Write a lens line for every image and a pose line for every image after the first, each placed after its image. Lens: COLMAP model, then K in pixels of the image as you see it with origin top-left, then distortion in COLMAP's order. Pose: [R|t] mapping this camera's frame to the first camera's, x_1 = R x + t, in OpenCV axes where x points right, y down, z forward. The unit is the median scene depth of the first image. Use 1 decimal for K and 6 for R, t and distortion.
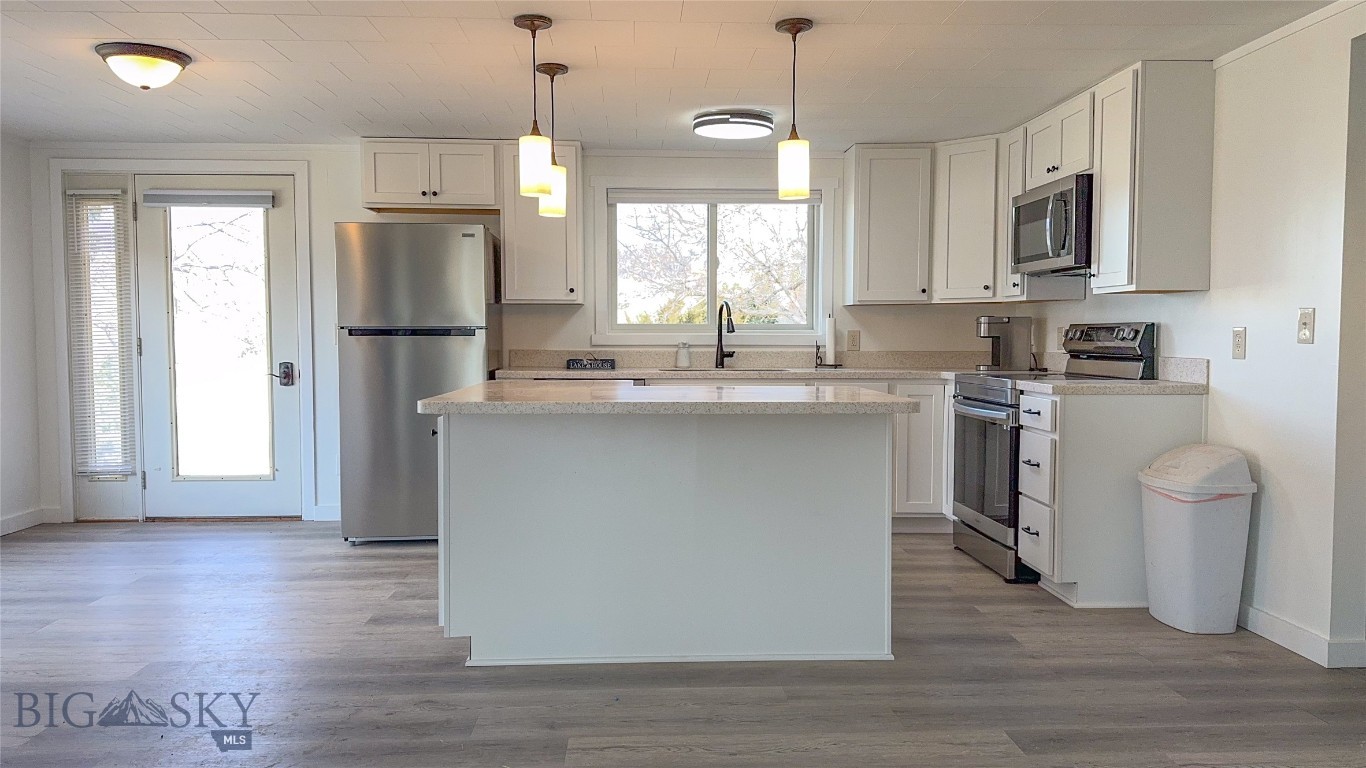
lens RADIAL K [[992.1, 0, 683.0], [0, 992.1, 384.0], [0, 0, 1]] dist [0.099212, -0.138029]
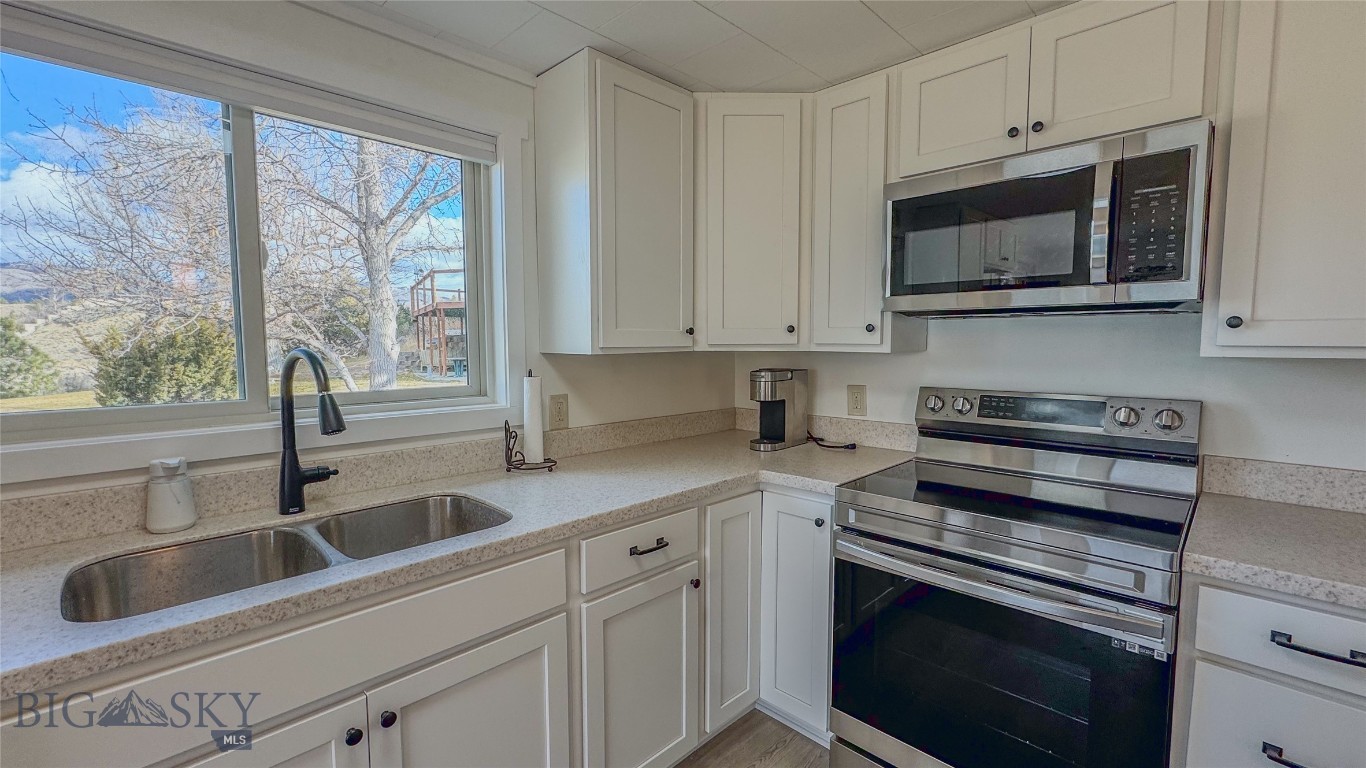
lens RADIAL K [[567.3, 0, 683.0], [0, 567.3, 384.0], [0, 0, 1]] dist [-0.000409, -0.000022]
pose [[0.736469, -0.052410, 0.674438, 0.000586], [0.035721, 0.998616, 0.038594, -0.098828], [-0.675528, -0.004332, 0.737322, 0.988305]]
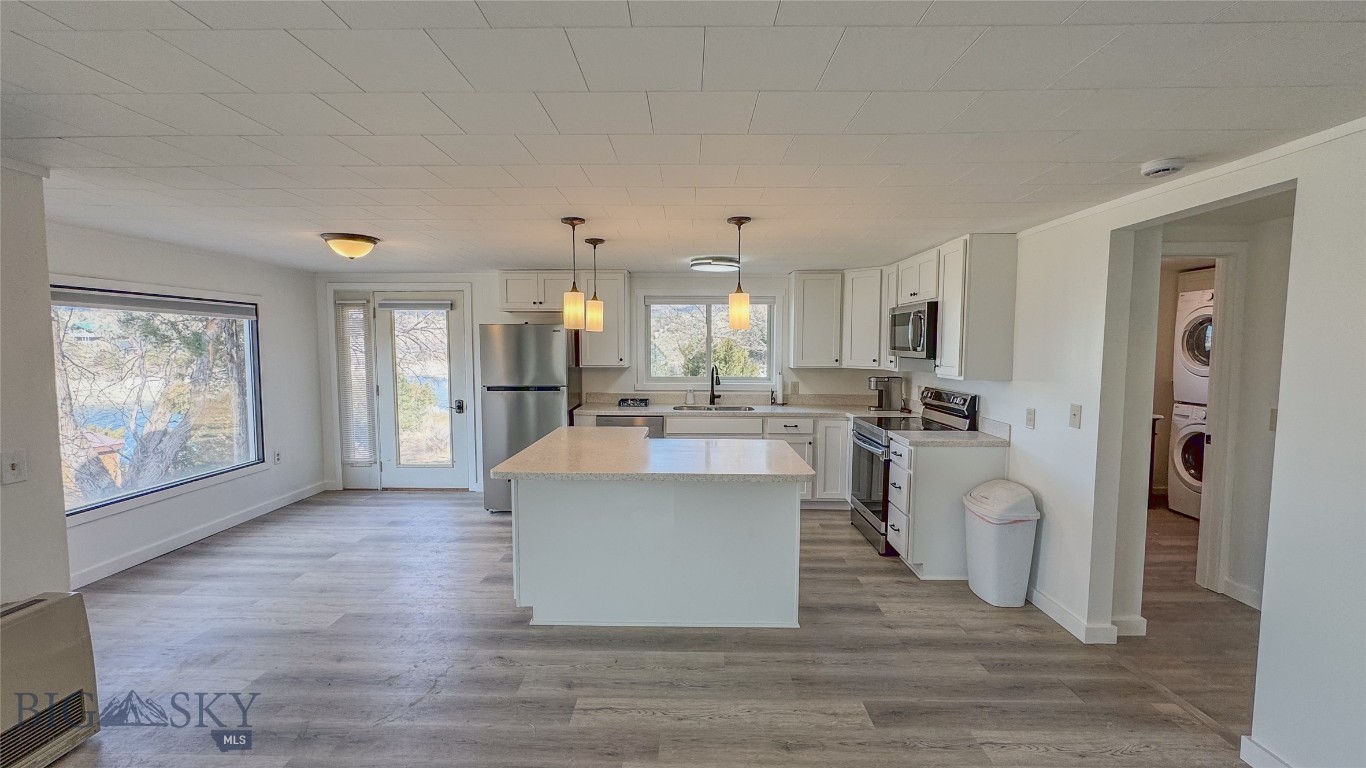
lens RADIAL K [[554.9, 0, 683.0], [0, 554.9, 384.0], [0, 0, 1]] dist [0.000830, 0.000090]
pose [[0.998025, 0.006759, -0.062449, 0.063310], [-0.005358, 0.999731, 0.022574, -0.097858], [0.062585, -0.022195, 0.997793, 0.103746]]
